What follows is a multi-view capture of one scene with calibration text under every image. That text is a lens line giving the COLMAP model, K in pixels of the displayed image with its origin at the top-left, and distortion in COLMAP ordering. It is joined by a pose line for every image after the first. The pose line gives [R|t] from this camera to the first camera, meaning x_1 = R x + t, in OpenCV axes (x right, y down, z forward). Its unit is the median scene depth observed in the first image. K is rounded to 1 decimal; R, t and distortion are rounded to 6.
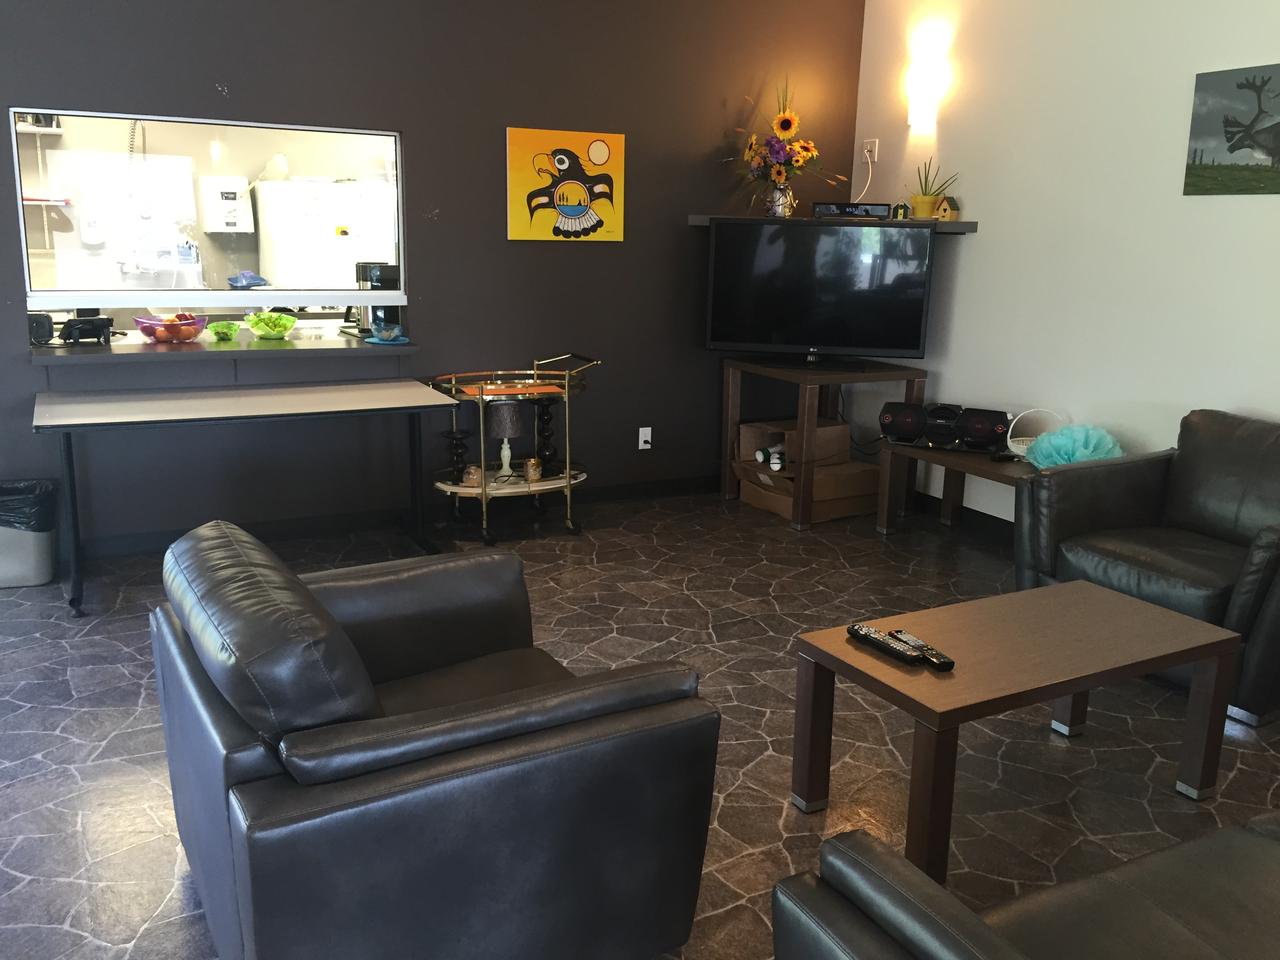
lens RADIAL K [[1097.1, 0, 643.2], [0, 1097.1, 469.0], [0, 0, 1]] dist [0.070961, -0.091049]
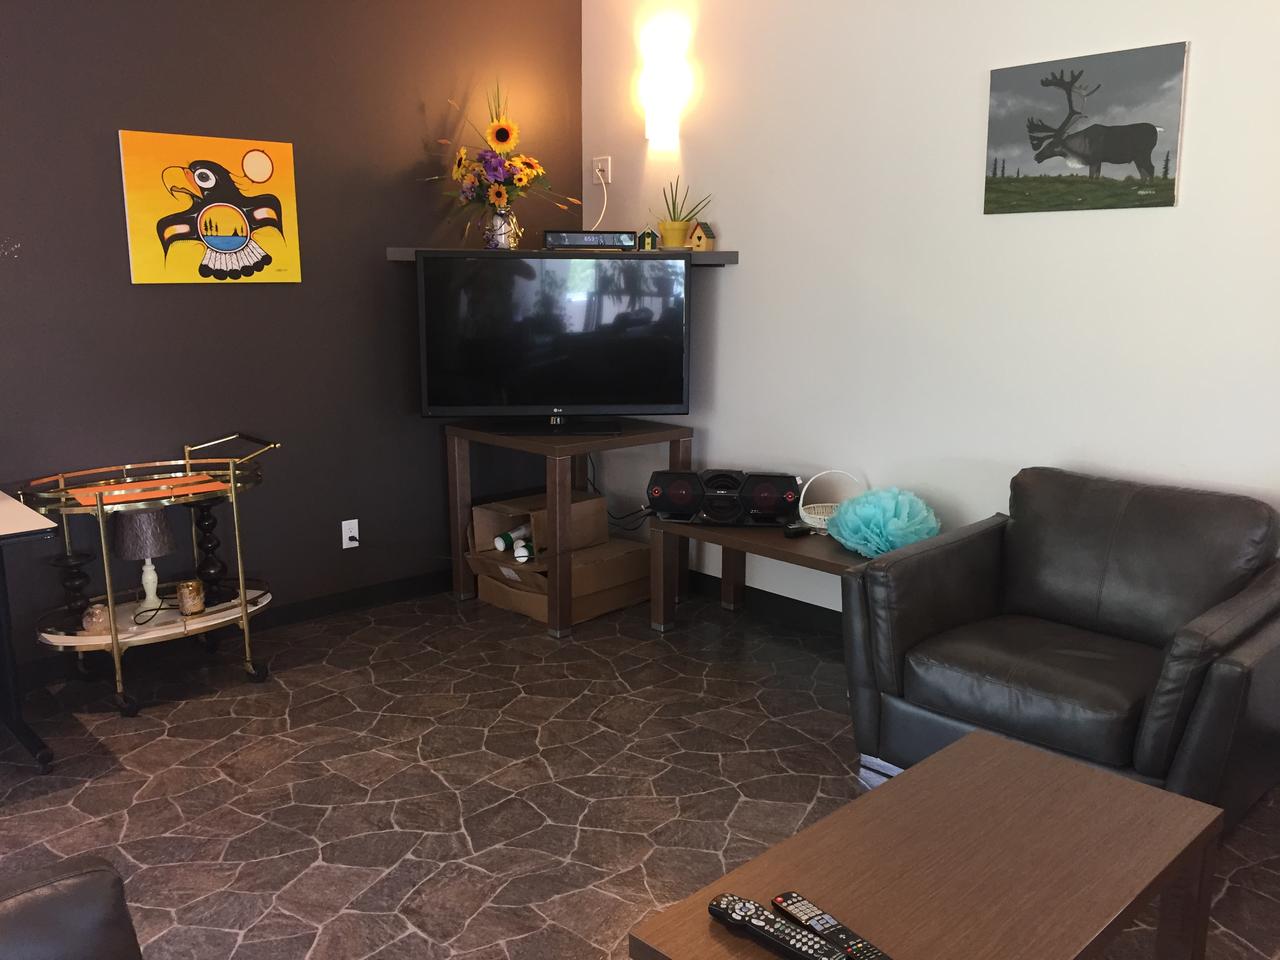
lens RADIAL K [[1097.1, 0, 643.2], [0, 1097.1, 469.0], [0, 0, 1]] dist [0.070961, -0.091049]
pose [[0.964344, -0.068533, 0.255624, 0.005882], [0.077040, 0.996753, -0.023402, -0.043702], [-0.253191, 0.042261, 0.966493, 0.213652]]
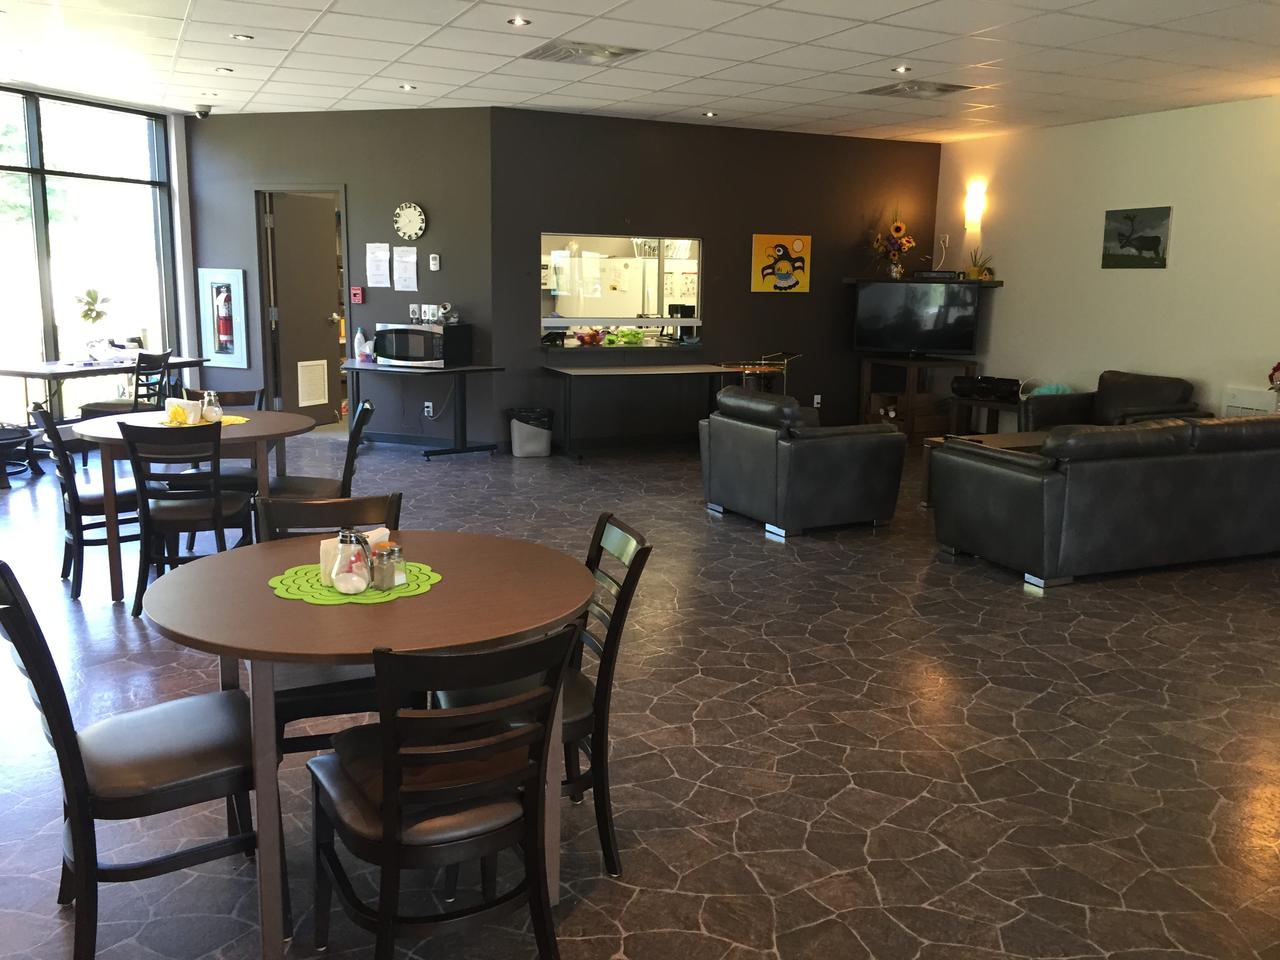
lens RADIAL K [[1111.6, 0, 641.6], [0, 1111.6, 457.6], [0, 0, 1]] dist [0.056076, 0.003302]
pose [[0.998523, 0.004333, -0.054151, -0.203625], [-0.007418, 0.998352, -0.056904, 0.186042], [0.053815, 0.057222, 0.996910, -0.898434]]
